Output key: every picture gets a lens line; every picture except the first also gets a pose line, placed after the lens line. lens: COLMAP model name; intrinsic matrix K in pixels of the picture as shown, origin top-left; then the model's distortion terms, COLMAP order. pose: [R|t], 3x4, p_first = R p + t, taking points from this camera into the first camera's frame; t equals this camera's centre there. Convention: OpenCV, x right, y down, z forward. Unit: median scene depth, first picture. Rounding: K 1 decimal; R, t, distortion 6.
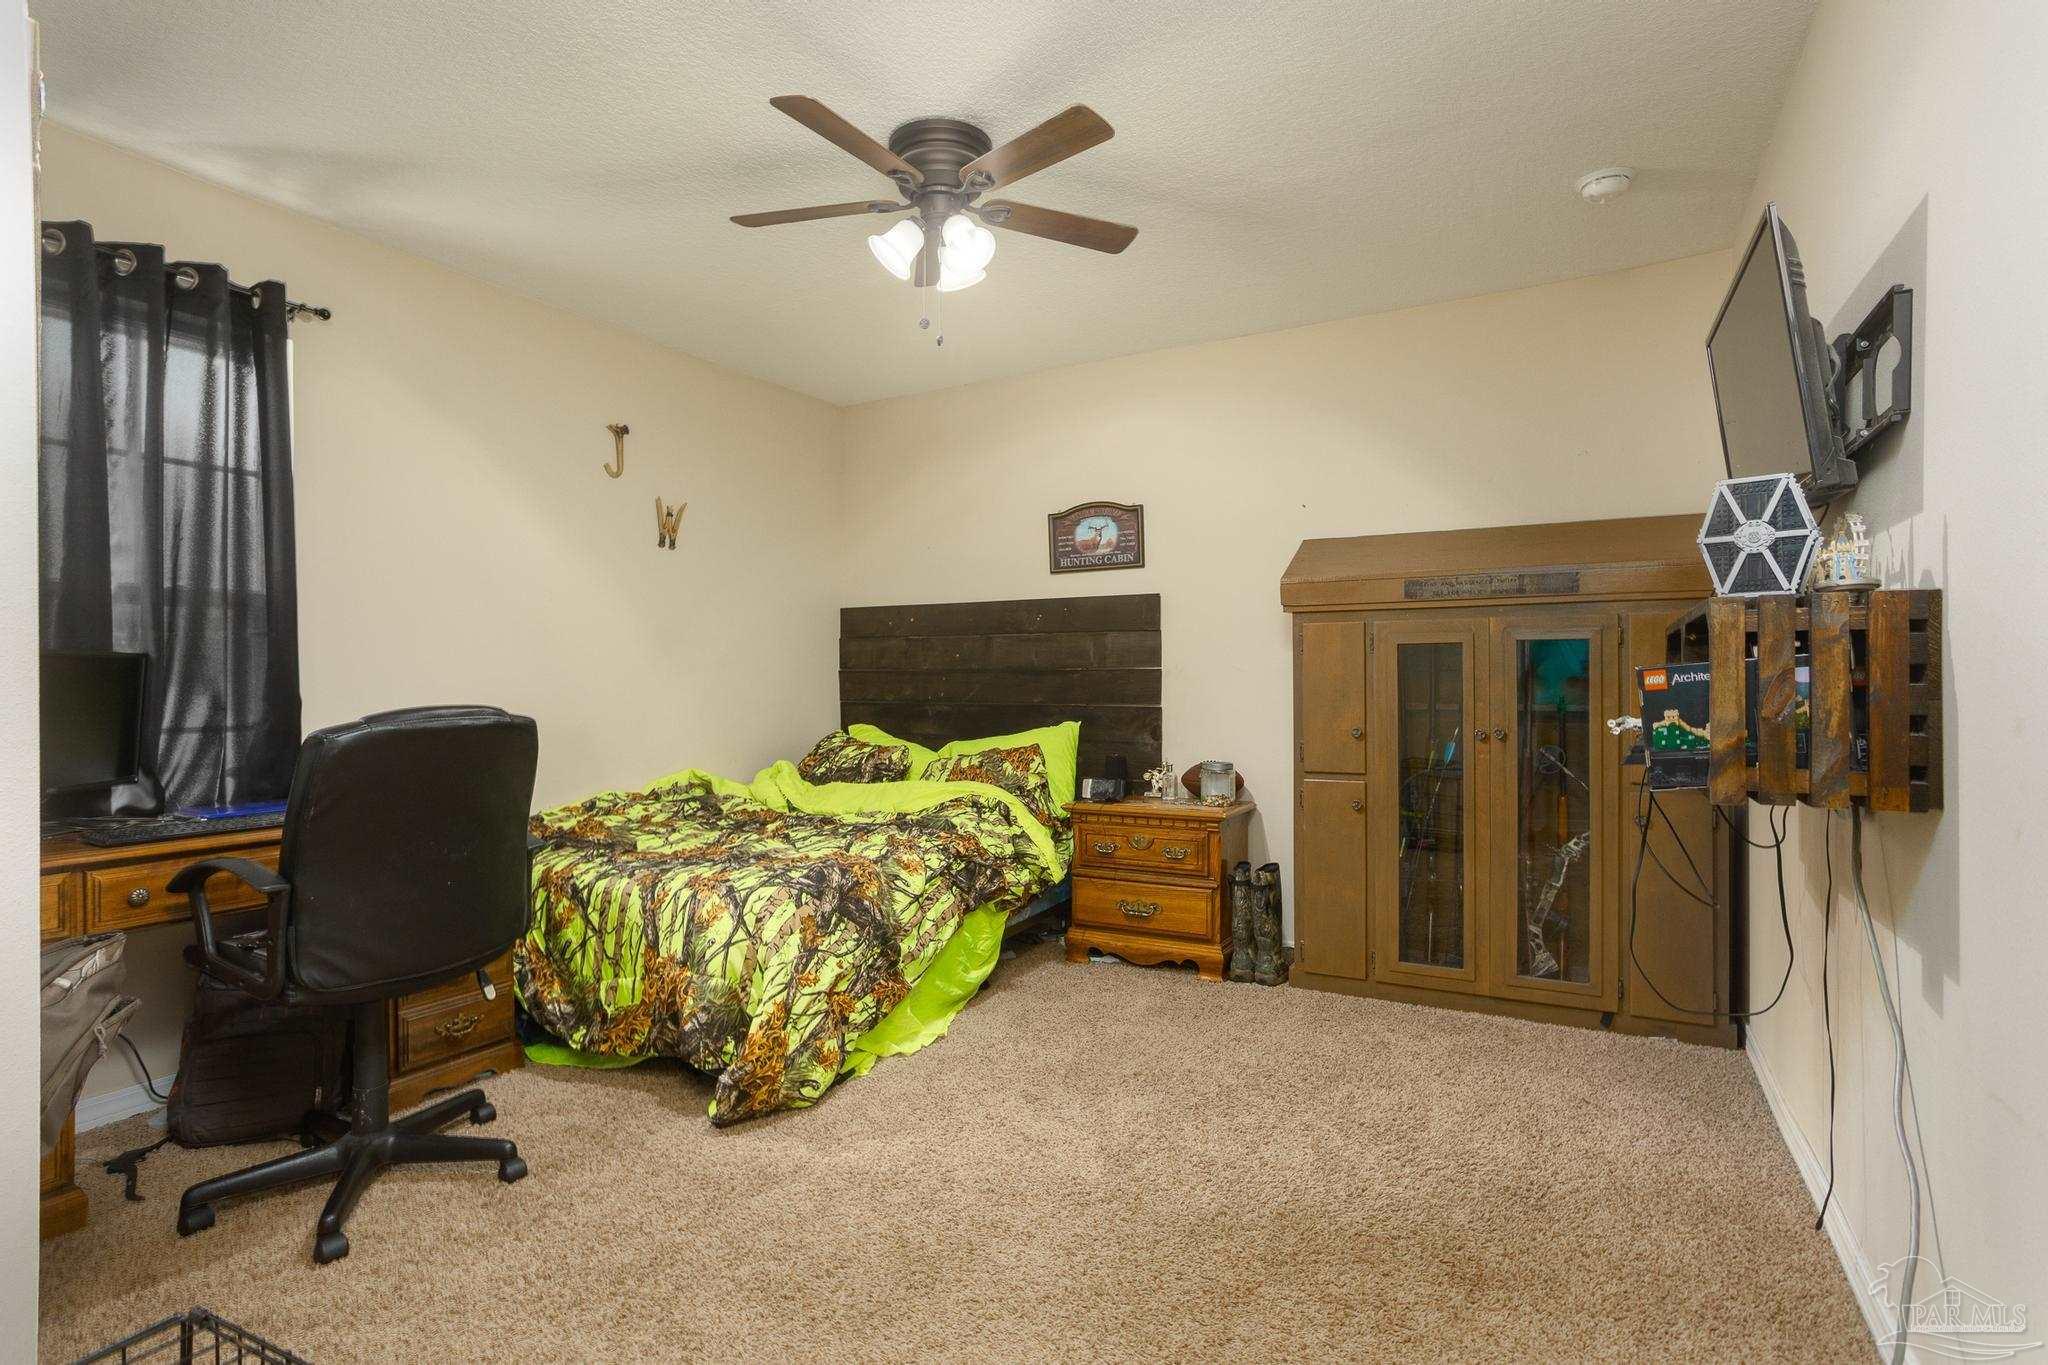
lens RADIAL K [[999.6, 0, 1019.6], [0, 999.6, 676.5], [0, 0, 1]] dist [-0.024073, 0.012912]
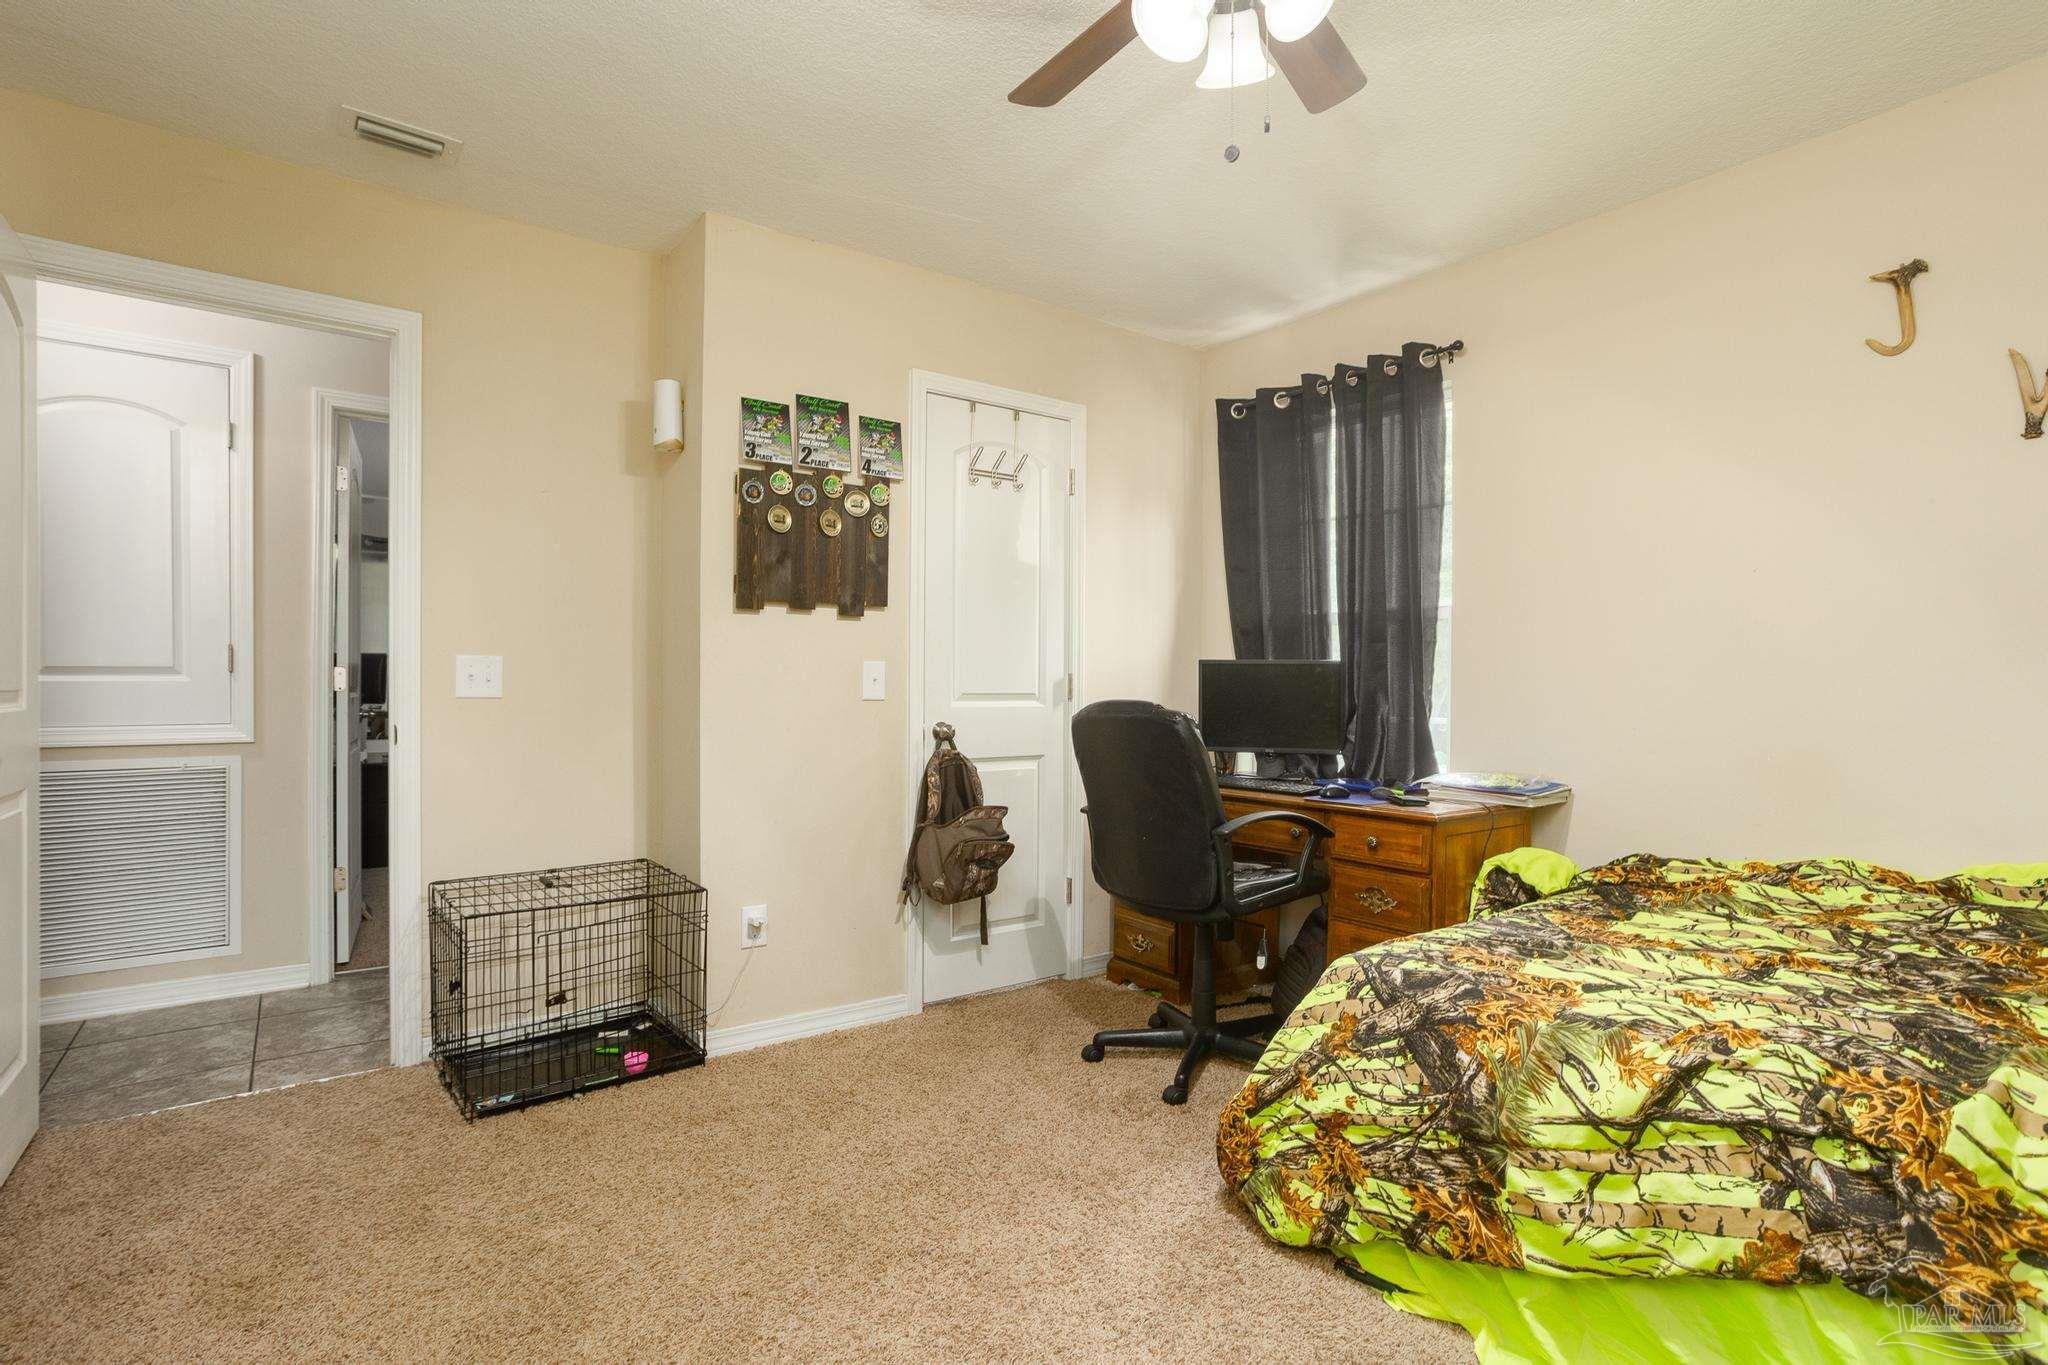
lens RADIAL K [[999.6, 0, 1018.1], [0, 999.6, 684.4], [0, 0, 1]] dist [-0.024073, 0.012912]
pose [[-0.399033, 0.004930, -0.916923, 0.514072], [0.000081, 0.999986, 0.005342, 0.001165], [0.916936, 0.002057, -0.399028, 1.030697]]
